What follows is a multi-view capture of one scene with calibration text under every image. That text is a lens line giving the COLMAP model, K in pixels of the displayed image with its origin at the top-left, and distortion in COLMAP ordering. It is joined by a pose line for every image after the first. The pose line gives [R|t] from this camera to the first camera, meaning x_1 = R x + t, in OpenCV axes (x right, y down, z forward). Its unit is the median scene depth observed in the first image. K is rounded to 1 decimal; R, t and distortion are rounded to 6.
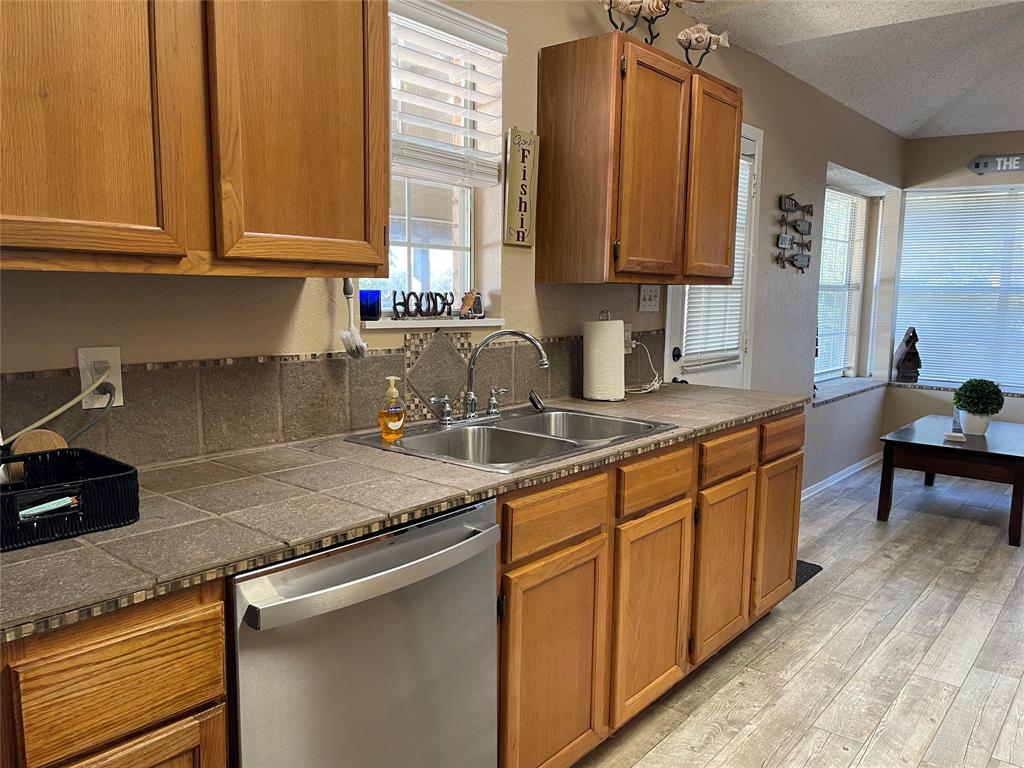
lens RADIAL K [[758.2, 0, 507.2], [0, 758.2, 390.8], [0, 0, 1]] dist [0.001444, -0.022349]
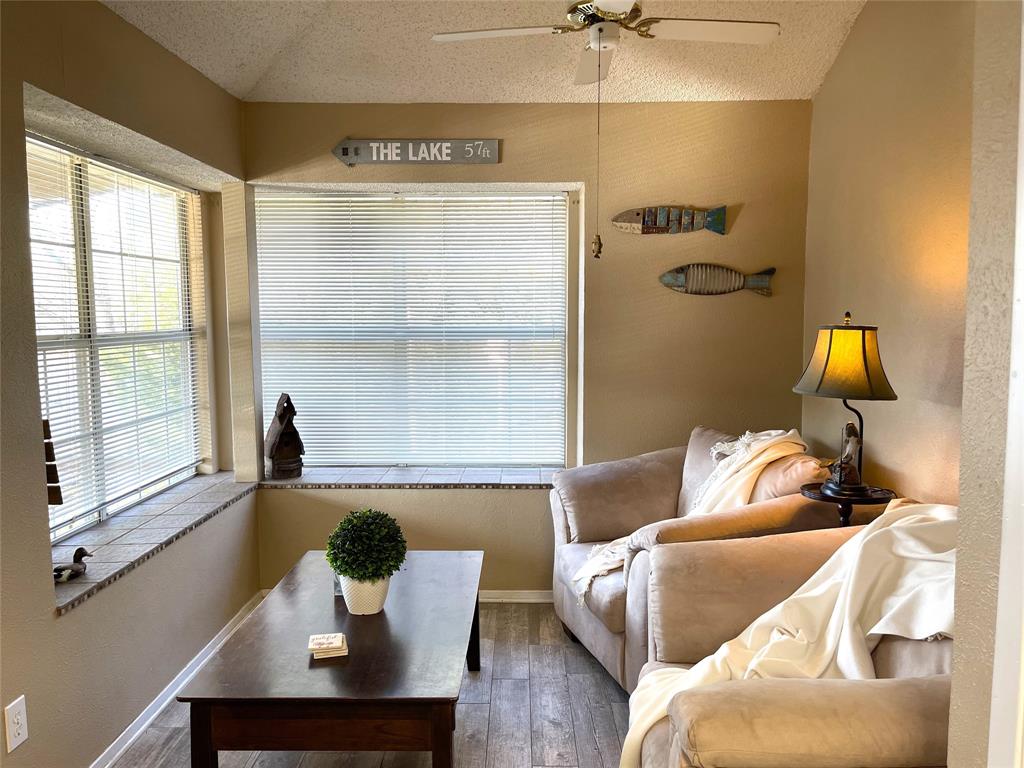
lens RADIAL K [[758.2, 0, 514.7], [0, 758.2, 384.5], [0, 0, 1]] dist [0.001444, -0.022349]
pose [[0.764401, -0.073881, 0.640494, 0.276468], [0.093771, 0.995589, 0.002929, -0.078307], [-0.637885, 0.057821, 0.767958, 0.381916]]
